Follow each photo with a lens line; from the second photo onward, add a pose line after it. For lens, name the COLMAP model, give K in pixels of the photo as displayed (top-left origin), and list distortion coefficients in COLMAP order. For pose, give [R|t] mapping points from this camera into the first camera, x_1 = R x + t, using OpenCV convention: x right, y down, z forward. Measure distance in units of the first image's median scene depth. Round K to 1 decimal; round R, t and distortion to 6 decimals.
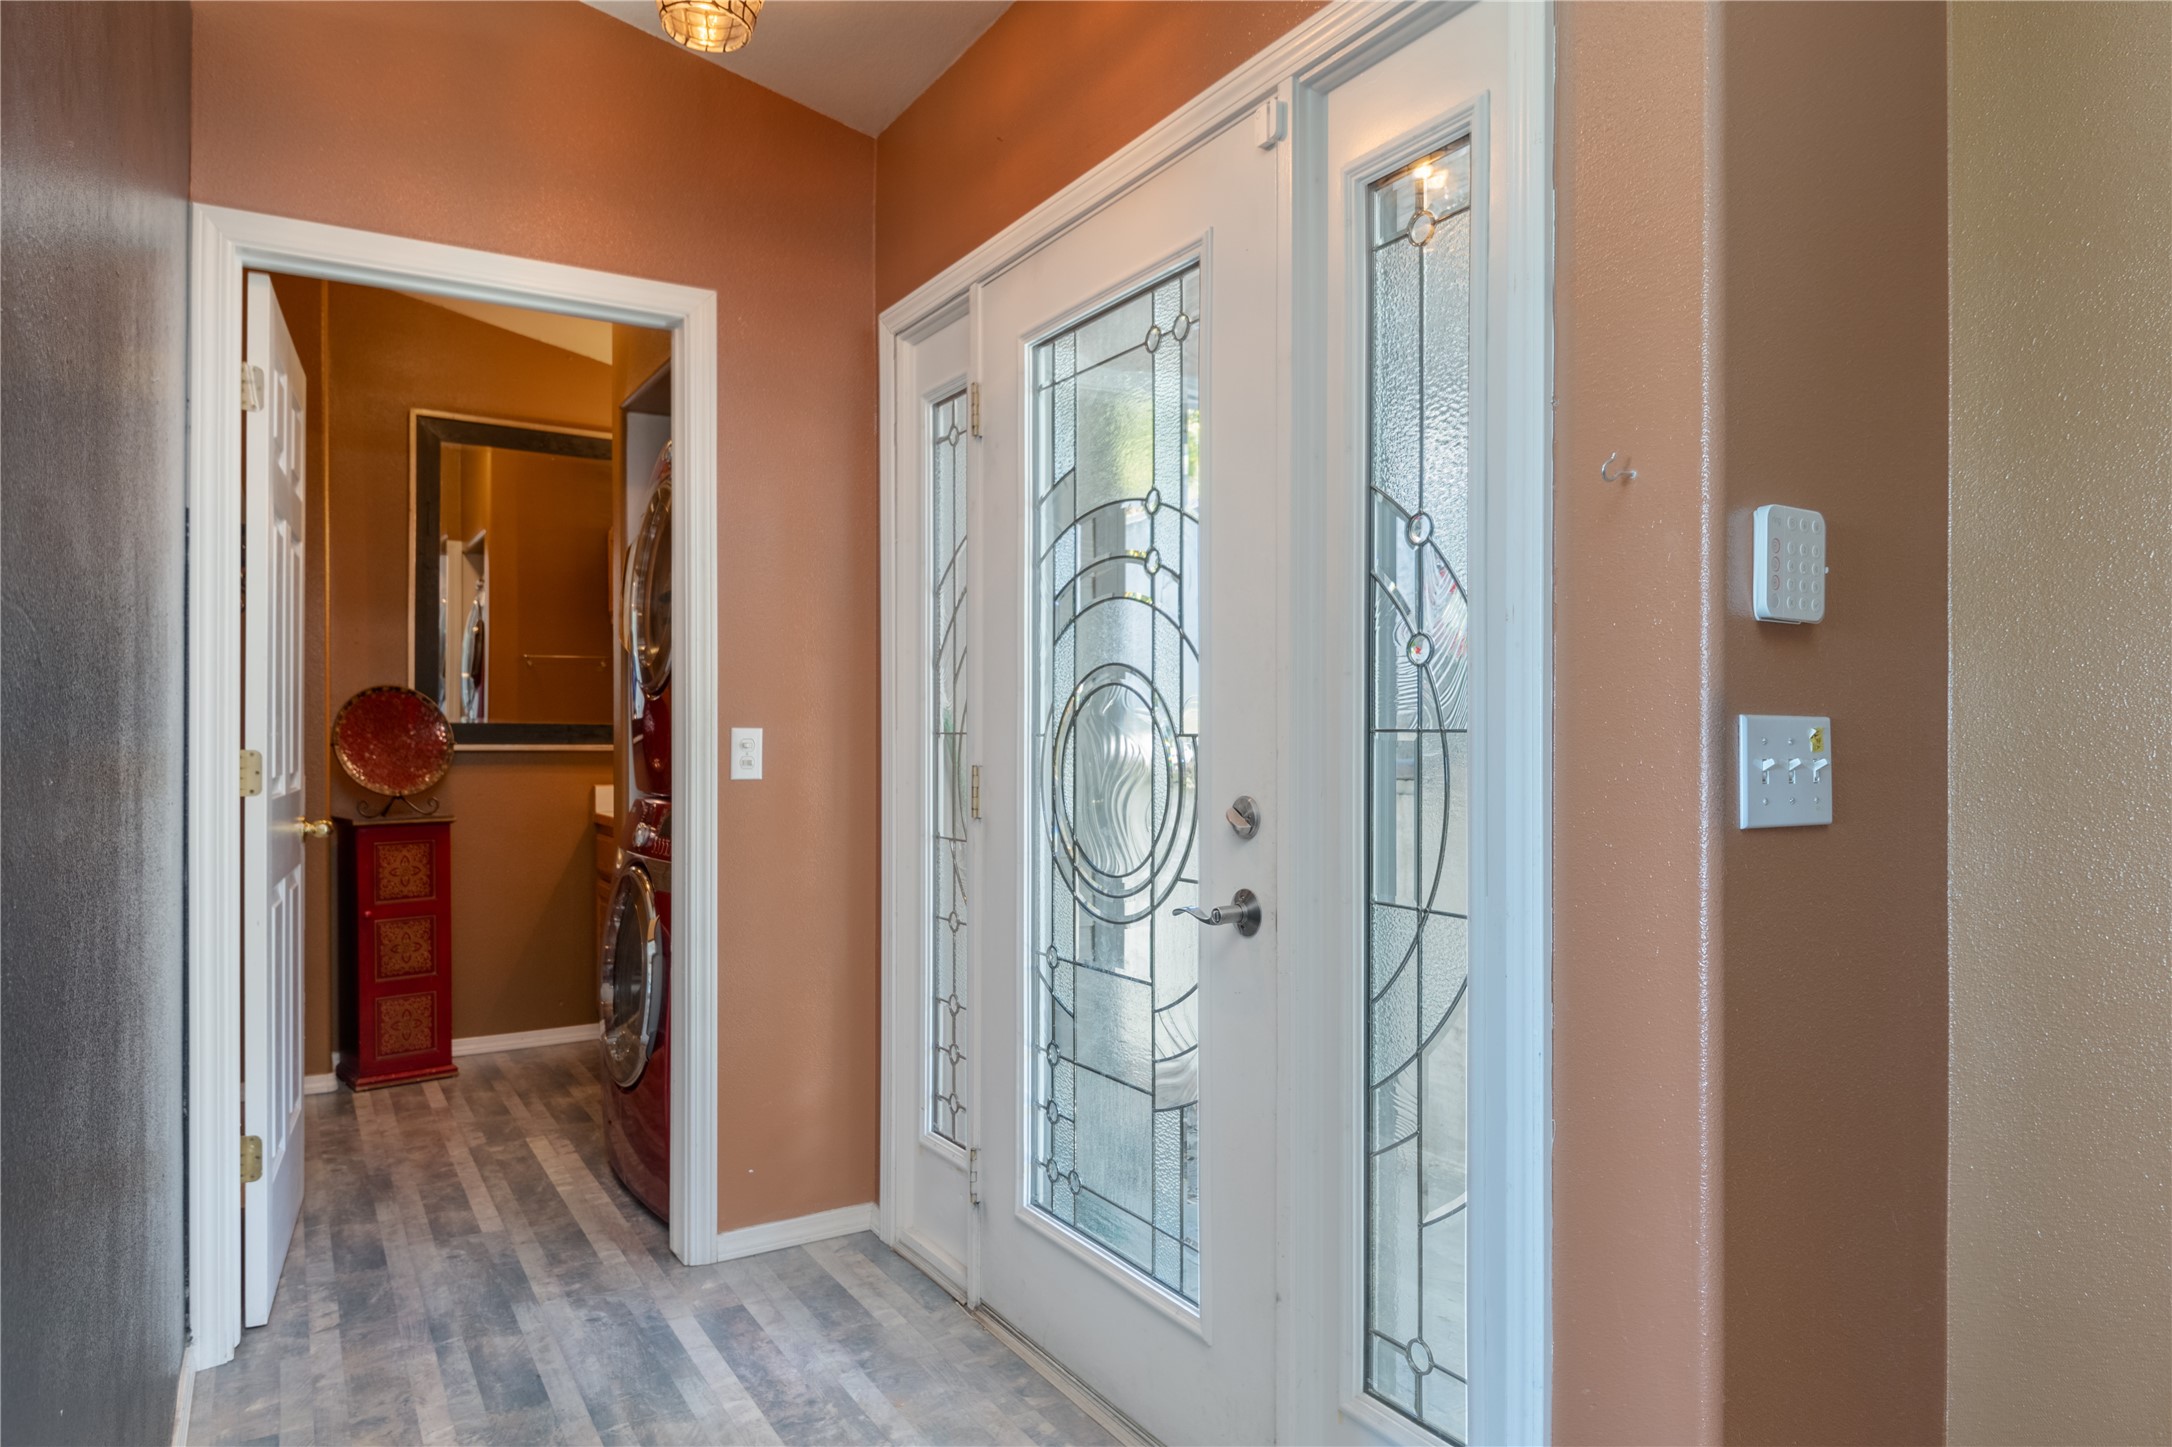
lens RADIAL K [[1399.3, 0, 1081.2], [0, 1399.3, 732.7], [0, 0, 1]] dist [0.020482, -0.001783]
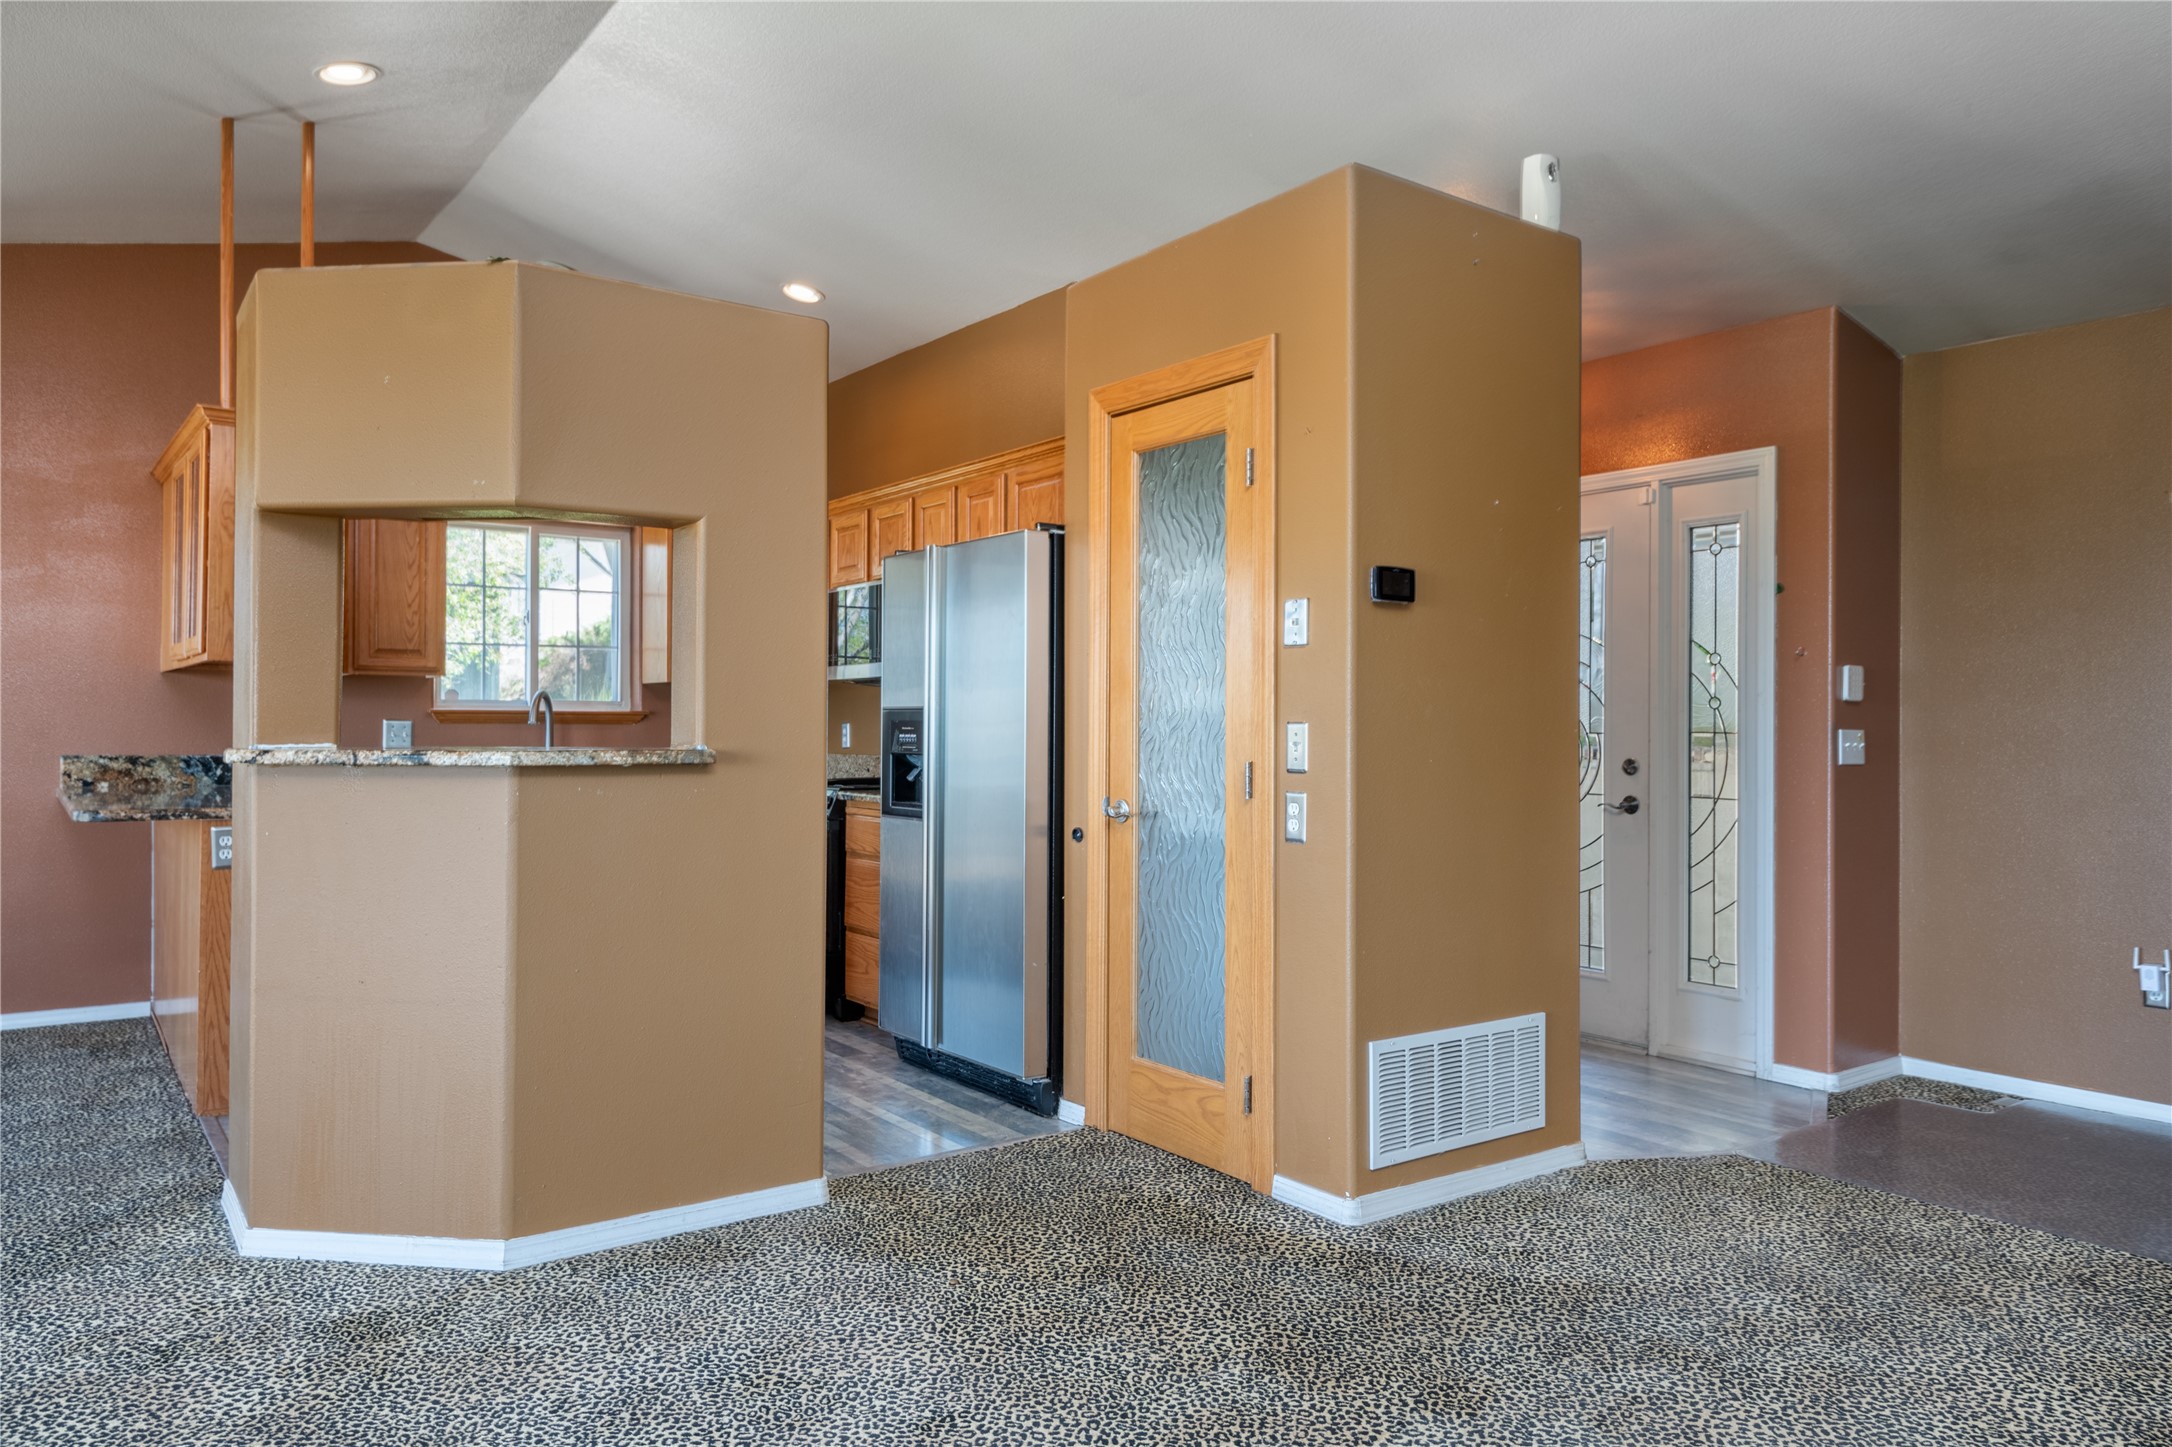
lens RADIAL K [[1489.0, 0, 1107.0], [0, 1489.0, 705.4], [0, 0, 1]] dist [0.008145, -0.004733]
pose [[0.998226, 0.007244, 0.059094, -1.268465], [-0.006813, 0.999949, -0.007491, -0.028597], [-0.059145, 0.007075, 0.998224, -2.084547]]
